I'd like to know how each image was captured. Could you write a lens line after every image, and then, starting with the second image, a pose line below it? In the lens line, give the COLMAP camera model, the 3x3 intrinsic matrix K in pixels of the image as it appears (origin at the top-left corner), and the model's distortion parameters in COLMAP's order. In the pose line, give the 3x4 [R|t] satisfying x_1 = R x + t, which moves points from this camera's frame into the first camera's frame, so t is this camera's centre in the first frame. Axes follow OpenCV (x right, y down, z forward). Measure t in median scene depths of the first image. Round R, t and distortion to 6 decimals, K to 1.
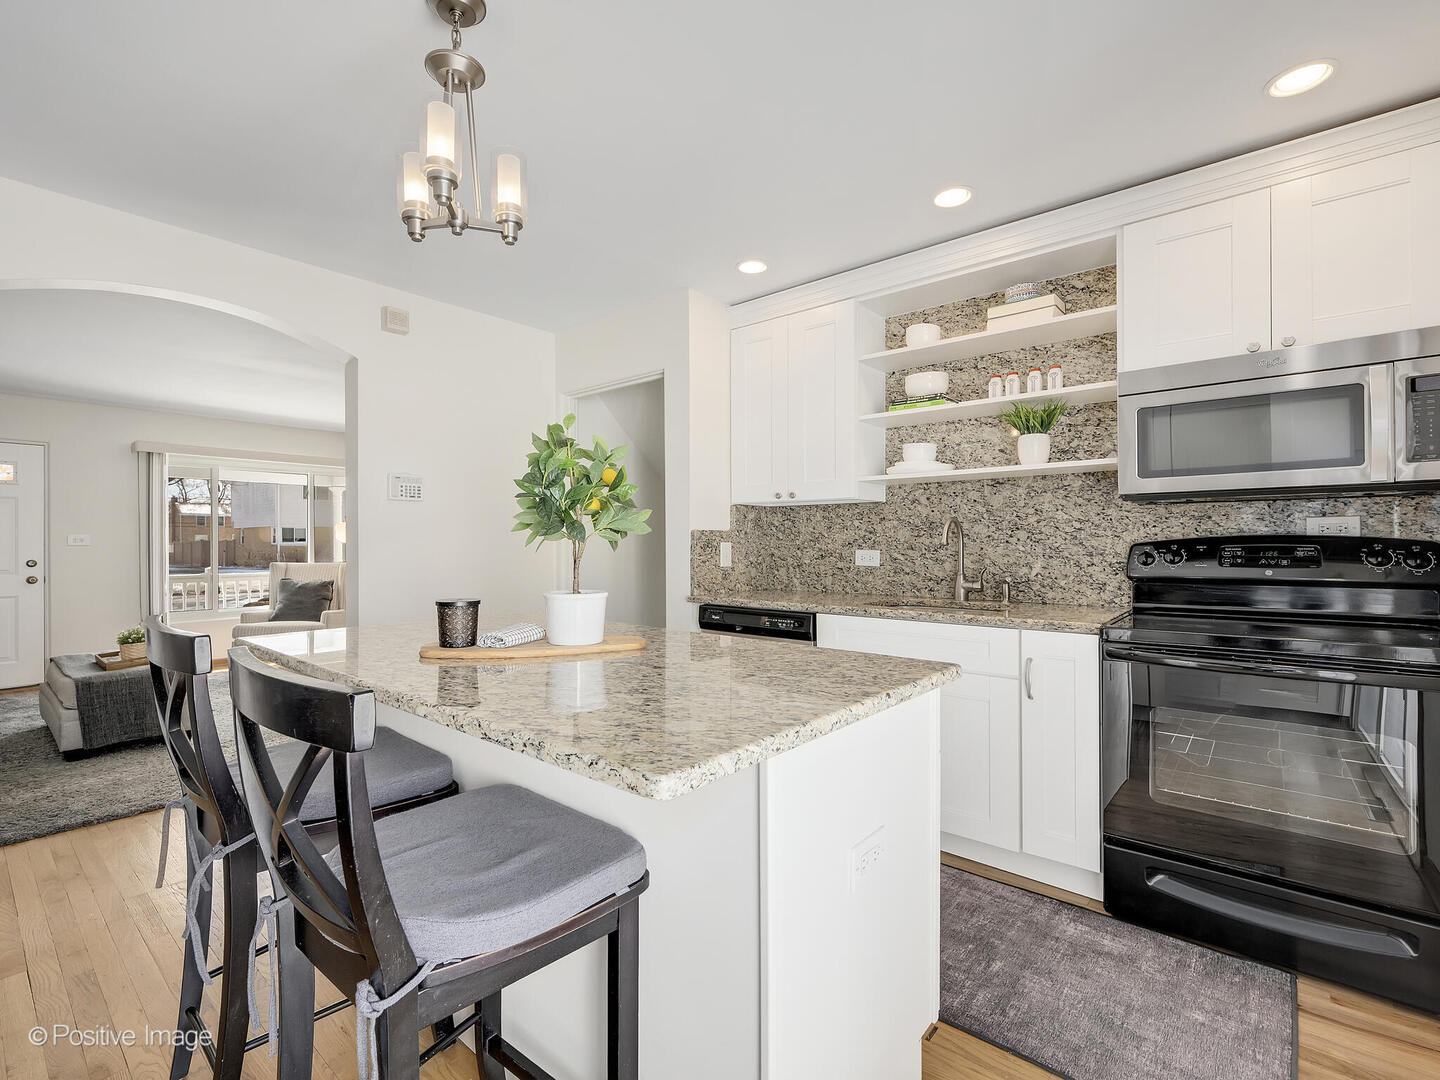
lens RADIAL K [[709.9, 0, 720.0], [0, 709.9, 540.0], [0, 0, 1]] dist [-0.002471, -0.000664]
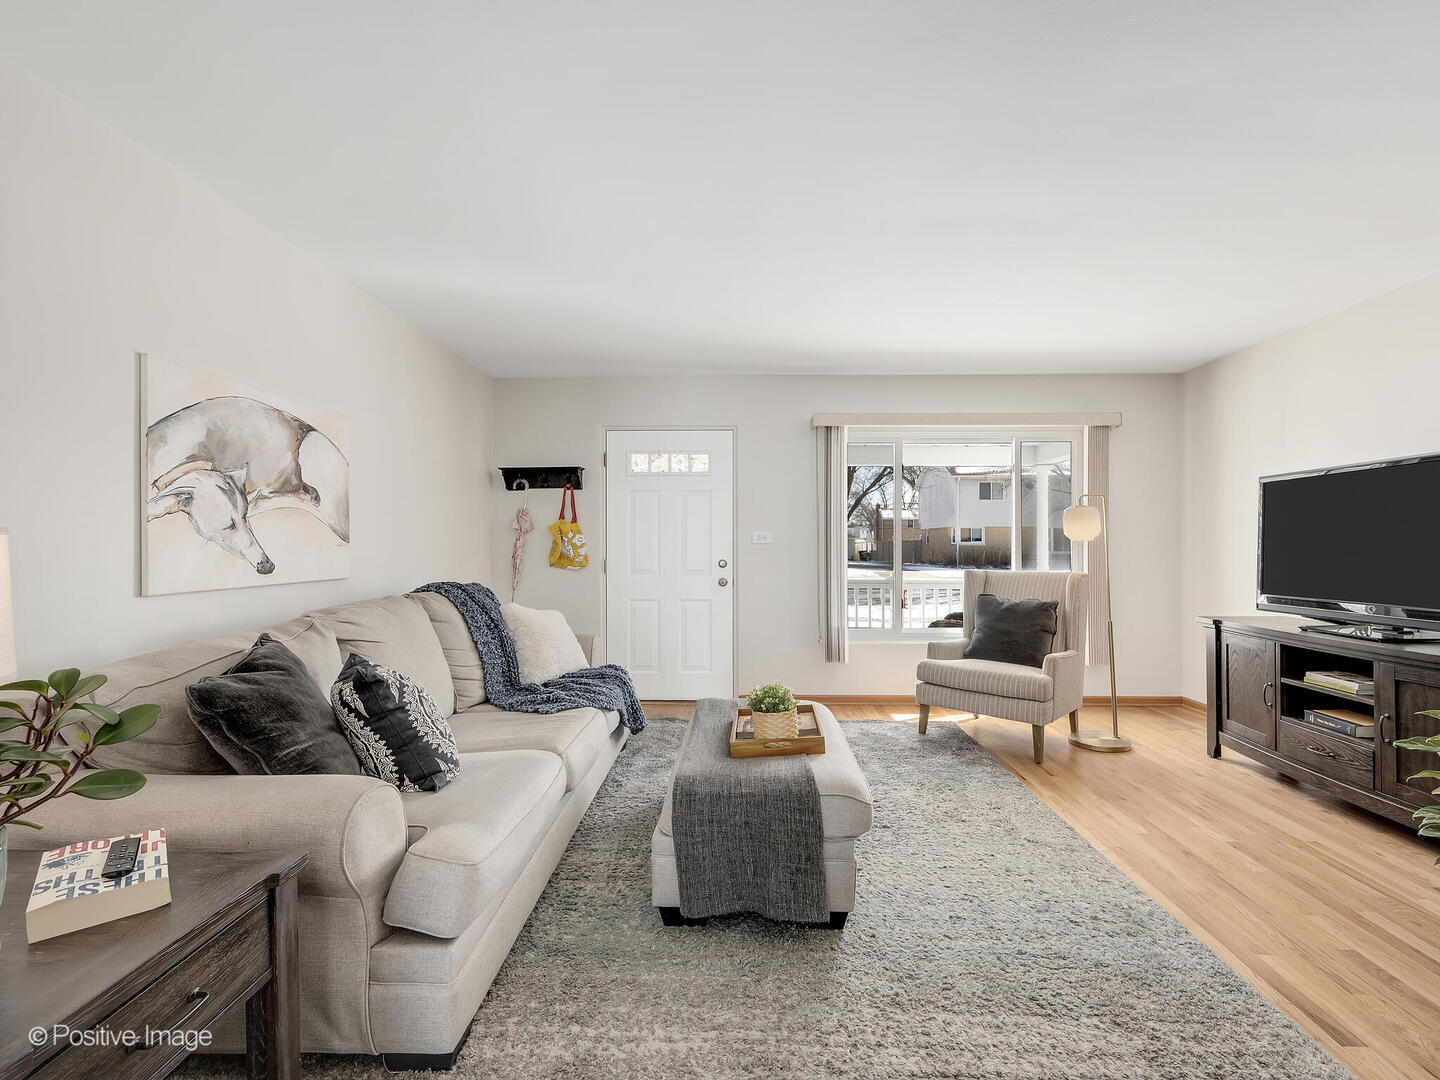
lens RADIAL K [[709.9, 0, 720.0], [0, 709.9, 540.0], [0, 0, 1]] dist [-0.002471, -0.000664]
pose [[0.639575, -0.000646, -0.768729, -0.557807], [0.000403, 1.000000, -0.000505, 0.007804], [0.768729, 0.000013, 0.639575, 0.819519]]
